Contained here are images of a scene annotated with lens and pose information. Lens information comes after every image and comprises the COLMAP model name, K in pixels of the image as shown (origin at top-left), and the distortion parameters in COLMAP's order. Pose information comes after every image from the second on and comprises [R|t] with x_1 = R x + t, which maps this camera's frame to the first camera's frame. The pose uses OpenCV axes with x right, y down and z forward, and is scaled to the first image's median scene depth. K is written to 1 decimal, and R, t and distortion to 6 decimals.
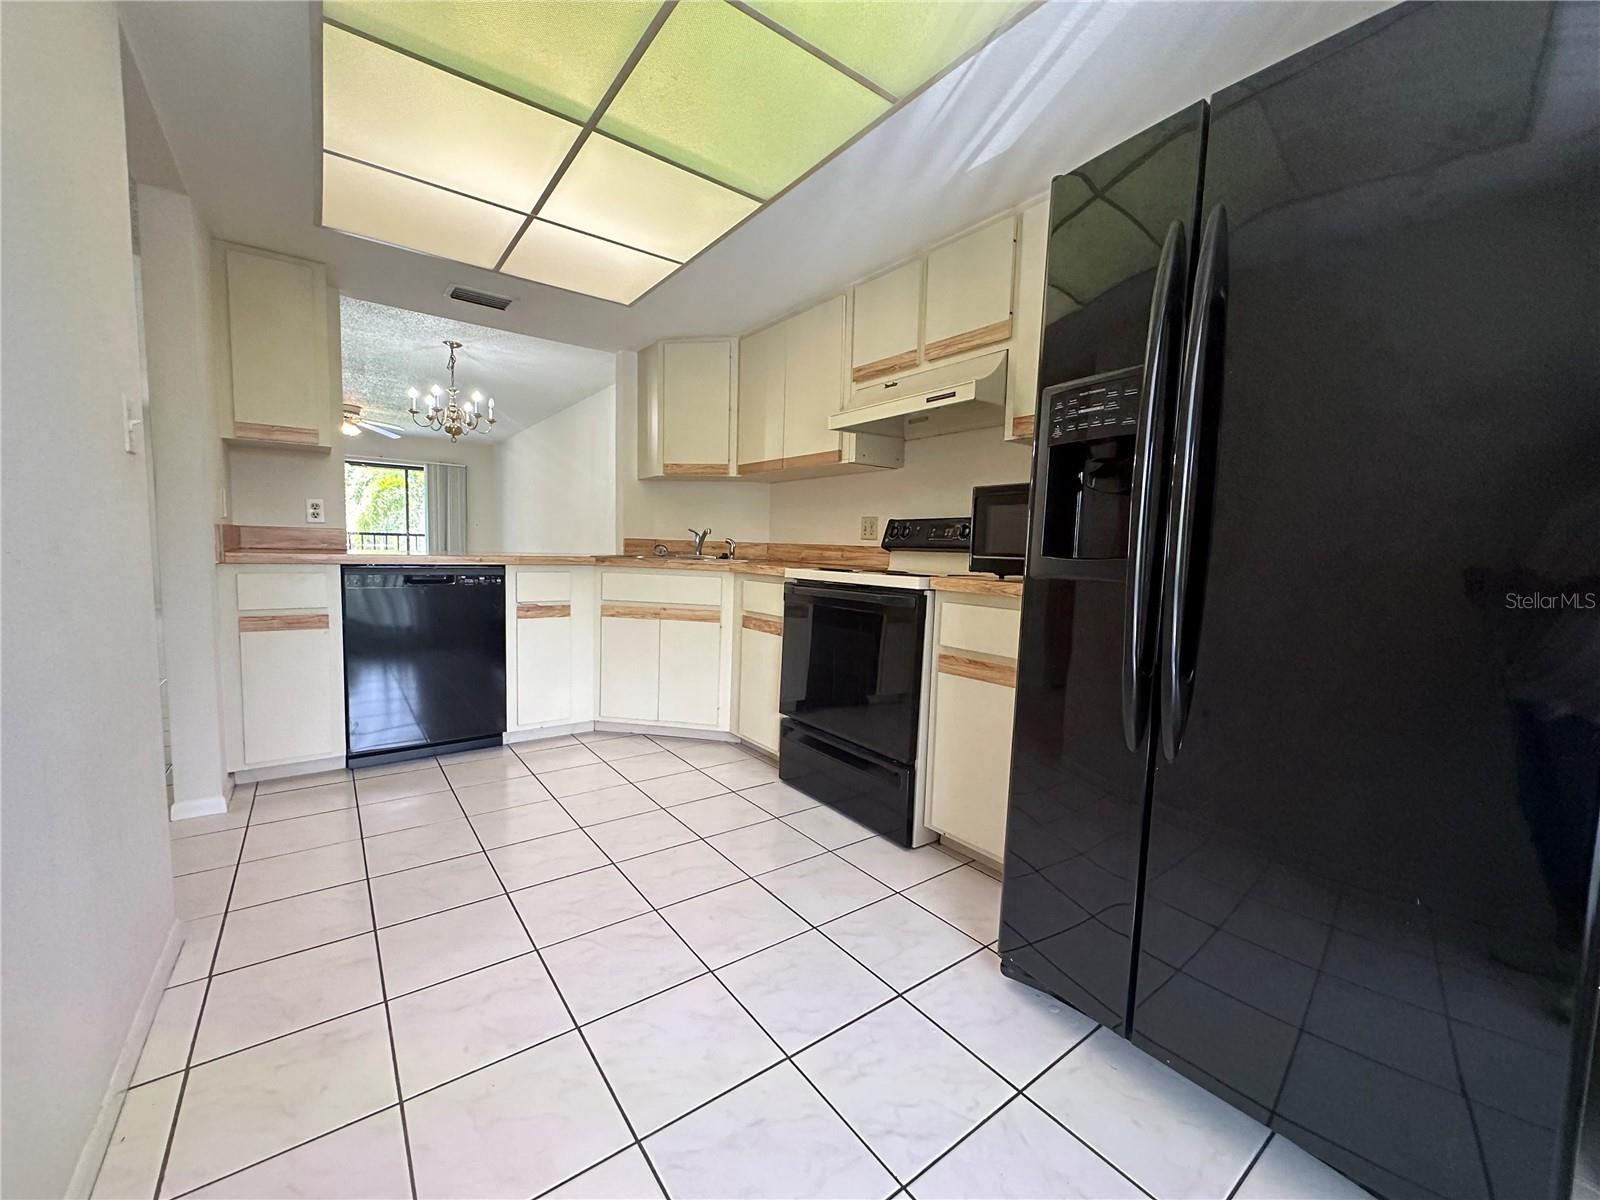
lens RADIAL K [[639.2, 0, 799.3], [0, 639.2, 598.1], [0, 0, 1]] dist [-0.003321, -0.000468]
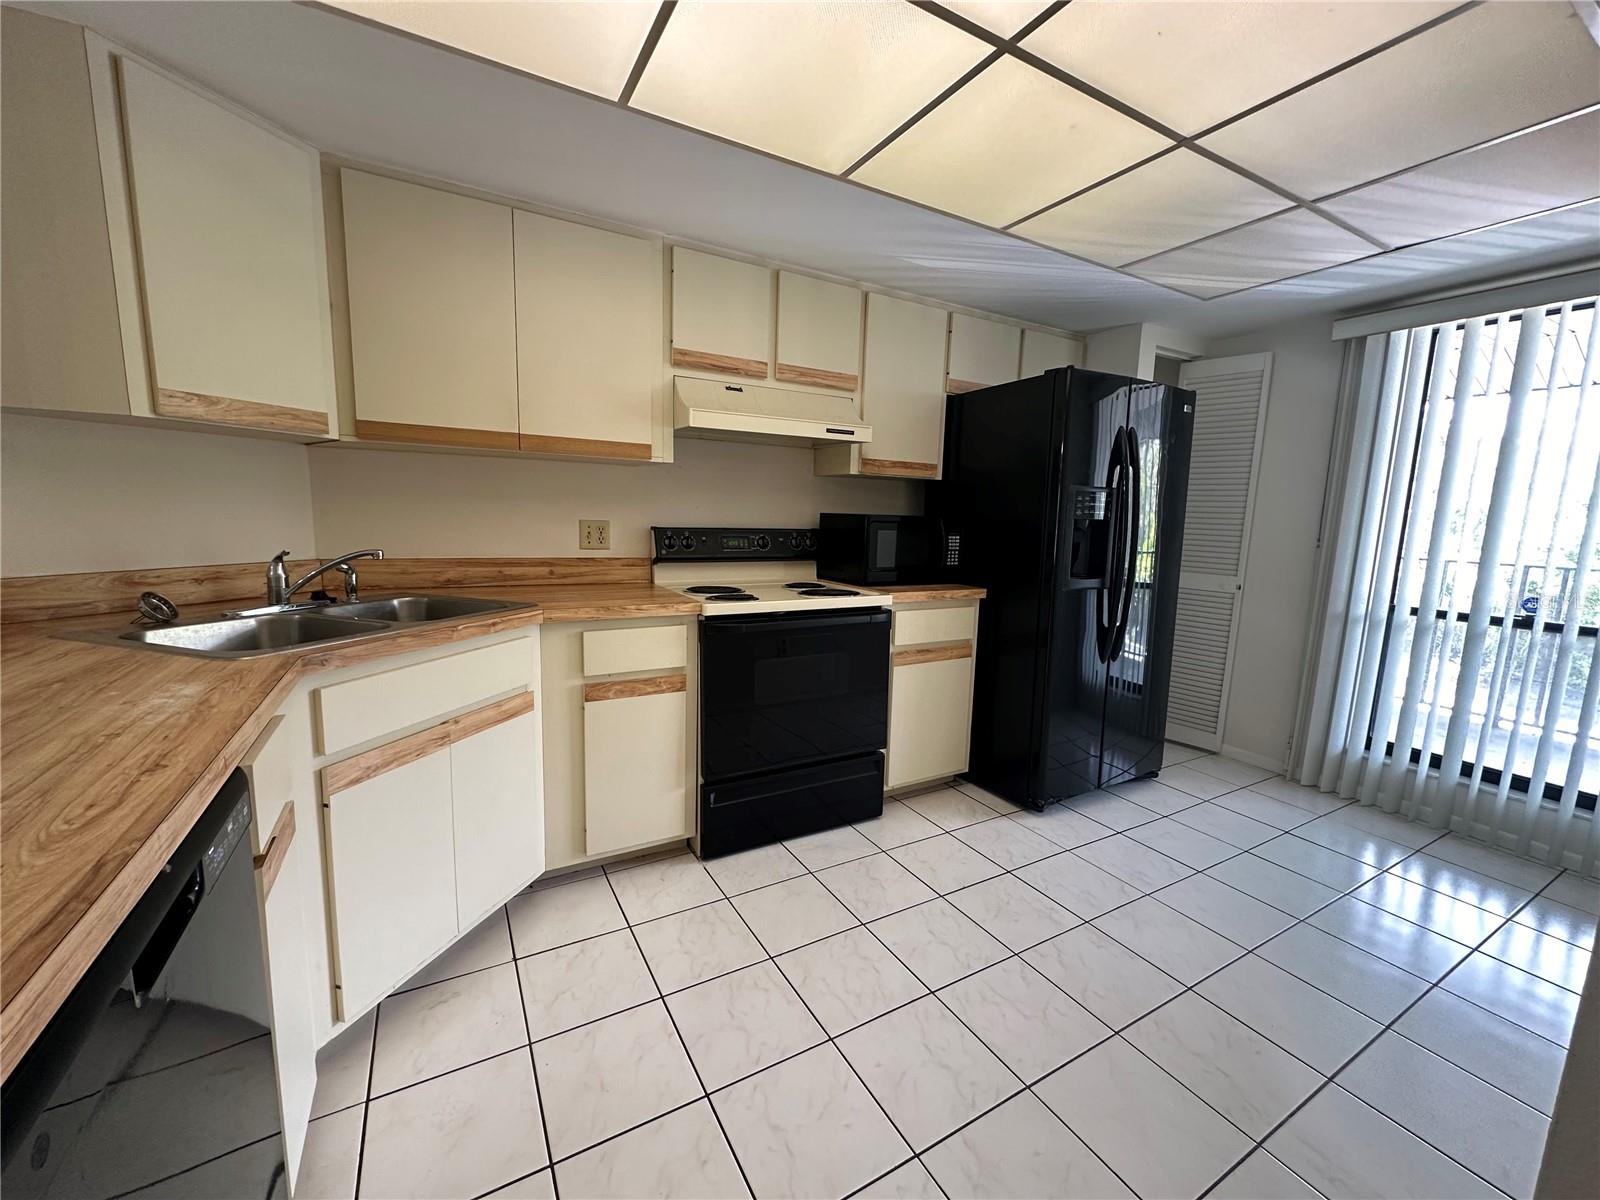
lens RADIAL K [[639.2, 0, 799.3], [0, 639.2, 598.1], [0, 0, 1]] dist [-0.003321, -0.000468]
pose [[0.128042, -0.161346, 0.978556, -0.757695], [0.051419, 0.986431, 0.155916, -0.166968], [-0.990435, 0.030352, 0.134601, 0.757210]]
